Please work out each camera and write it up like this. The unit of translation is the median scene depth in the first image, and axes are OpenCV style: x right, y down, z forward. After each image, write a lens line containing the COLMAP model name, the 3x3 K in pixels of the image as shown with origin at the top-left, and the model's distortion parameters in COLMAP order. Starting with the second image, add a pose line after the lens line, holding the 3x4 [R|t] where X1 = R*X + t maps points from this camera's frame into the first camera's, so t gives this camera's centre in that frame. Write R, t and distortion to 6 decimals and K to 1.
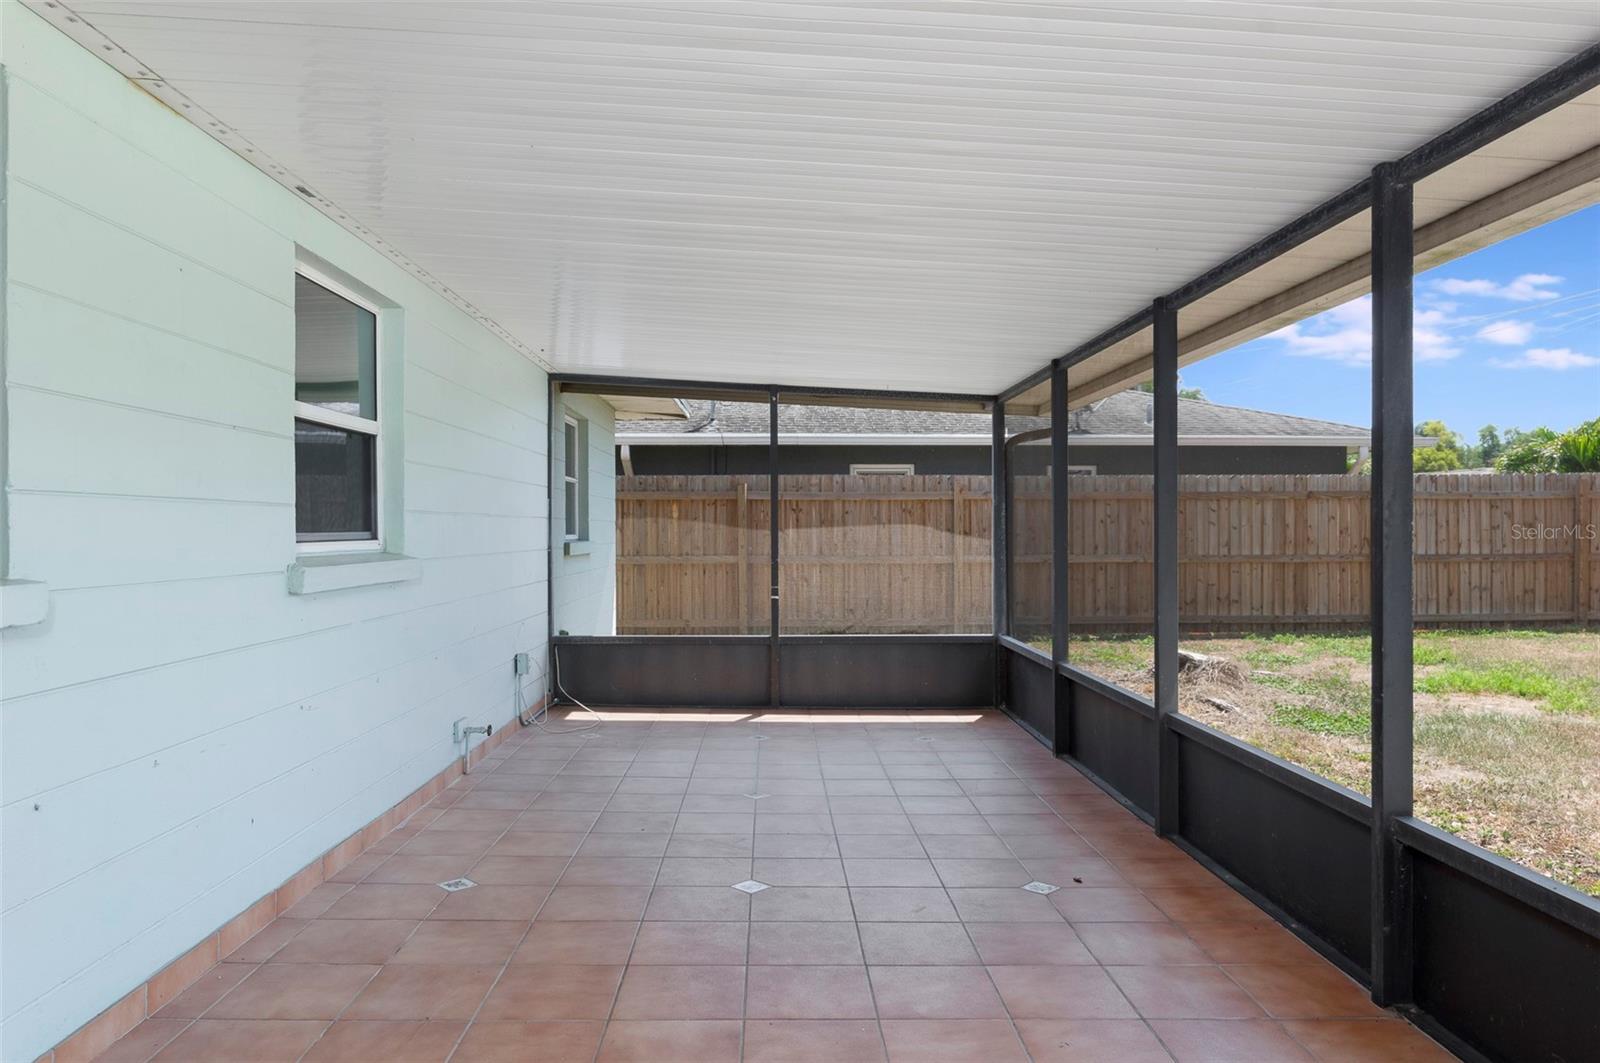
lens RADIAL K [[1187.7, 0, 800.0], [0, 1187.7, 531.5], [0, 0, 1]] dist [-0.002974, -0.001888]
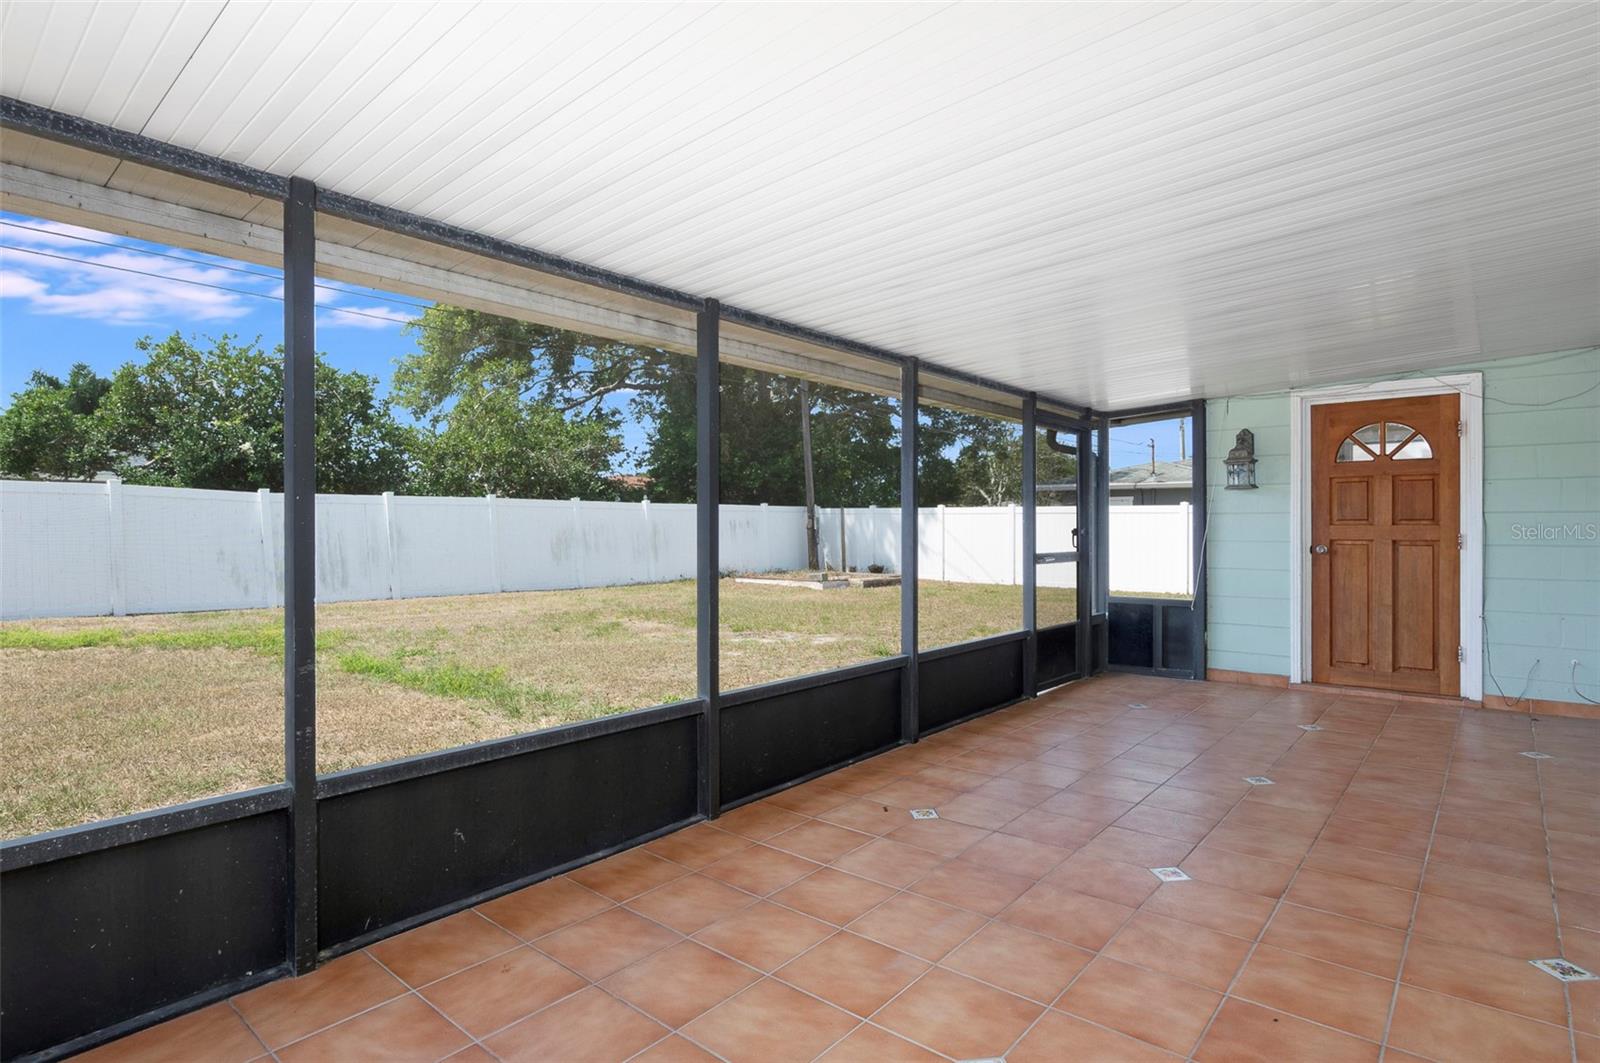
lens RADIAL K [[848.5, 0, 803.2], [0, 848.5, 532.8], [0, 0, 1]] dist [0.003229, 0.001017]
pose [[-0.762688, -0.001985, 0.646763, -0.265588], [-0.000500, 0.999997, 0.002479, 0.008193], [-0.646766, 0.001567, -0.762687, 1.724937]]
